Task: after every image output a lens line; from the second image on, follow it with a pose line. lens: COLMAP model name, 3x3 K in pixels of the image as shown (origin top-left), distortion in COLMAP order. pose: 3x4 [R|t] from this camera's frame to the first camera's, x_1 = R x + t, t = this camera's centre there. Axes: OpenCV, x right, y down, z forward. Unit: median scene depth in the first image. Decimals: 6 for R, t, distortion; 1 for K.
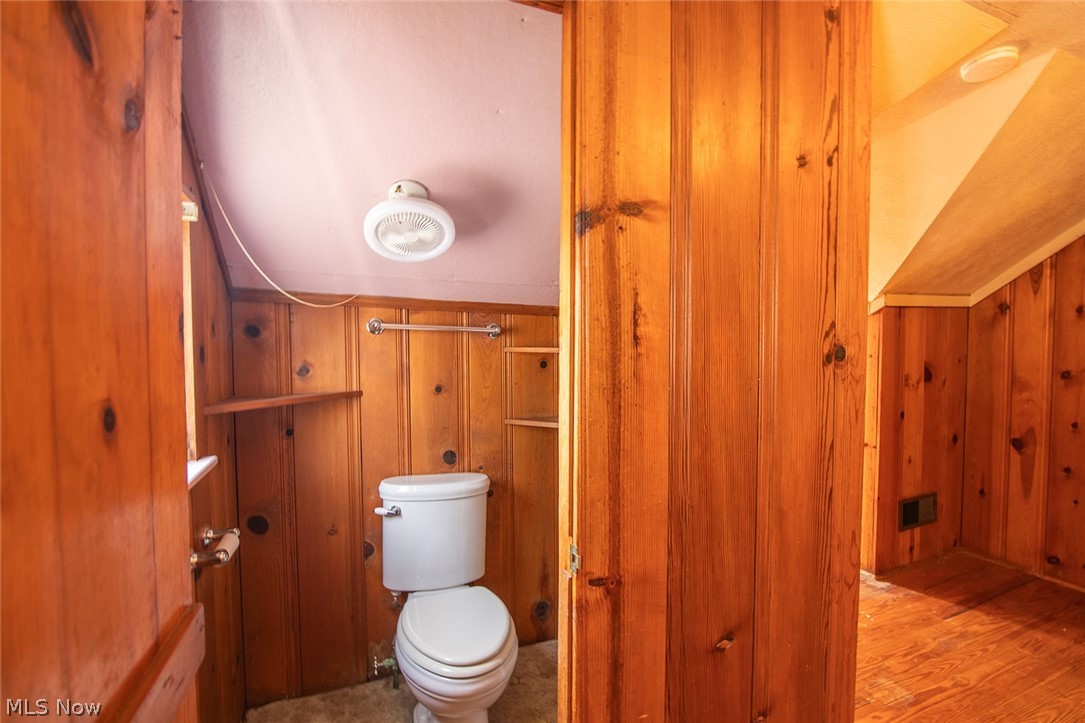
lens RADIAL K [[499.7, 0, 544.5], [0, 499.7, 362.5], [0, 0, 1]] dist [-0.019790, 0.001276]
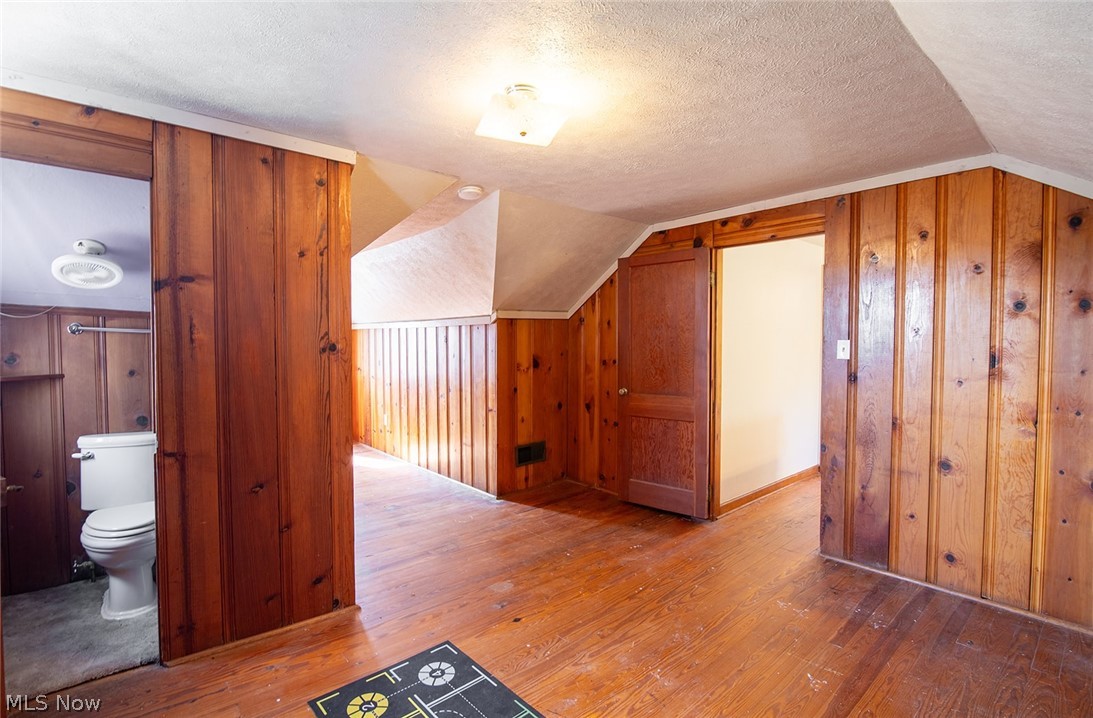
lens RADIAL K [[511.2, 0, 548.2], [0, 511.2, 359.3], [0, 0, 1]] dist [-0.018135, 0.001030]
pose [[0.948230, -0.003844, 0.317561, 0.479384], [0.004889, 0.999985, -0.002493, 0.024528], [-0.317547, 0.003917, 0.948235, -0.782478]]
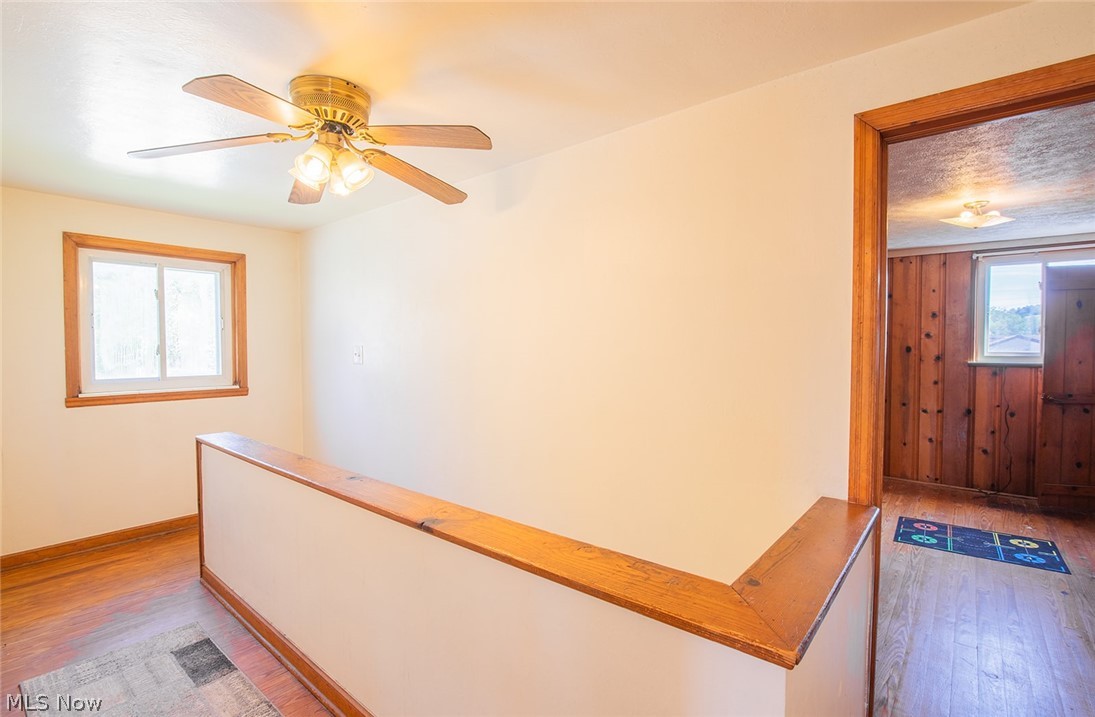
lens RADIAL K [[512.1, 0, 549.2], [0, 512.1, 358.8], [0, 0, 1]] dist [-0.018135, 0.001030]
pose [[-0.887732, 0.017443, -0.460031, 2.815475], [-0.010760, 0.998223, 0.058615, -0.063693], [0.460235, 0.056984, -0.885966, 1.048962]]
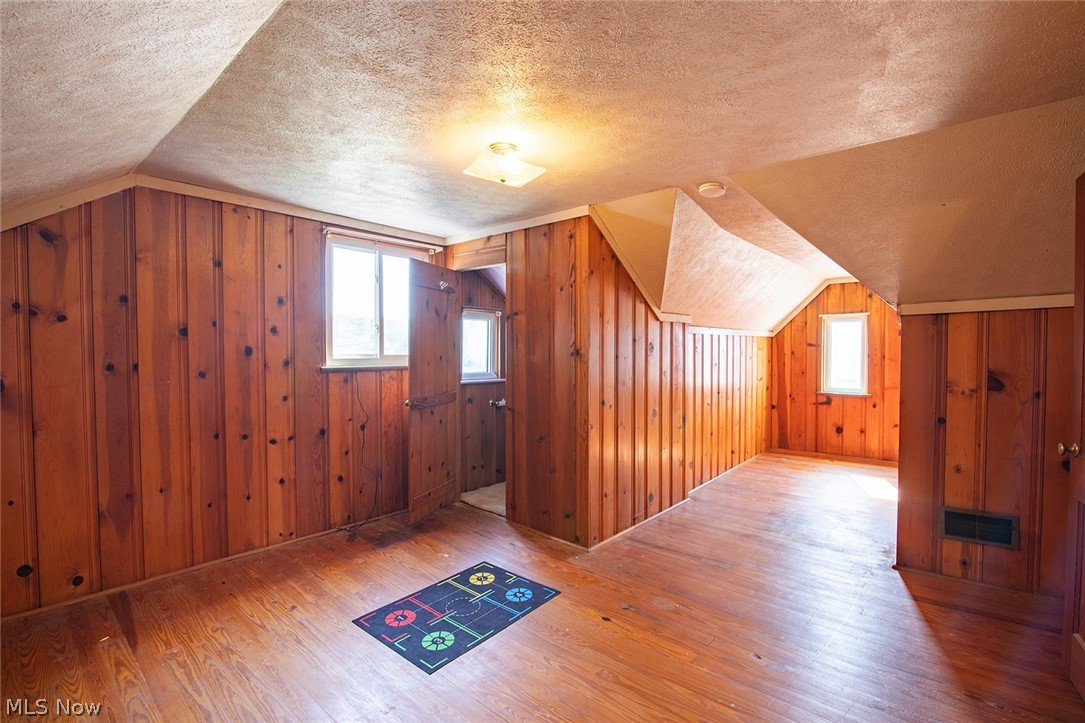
lens RADIAL K [[499.7, 0, 544.5], [0, 499.7, 362.5], [0, 0, 1]] dist [-0.019790, 0.001276]
pose [[0.441450, 0.030602, -0.896764, 1.895061], [-0.033598, 0.999281, 0.017561, -0.003451], [0.896657, 0.022377, 0.442160, -0.257602]]
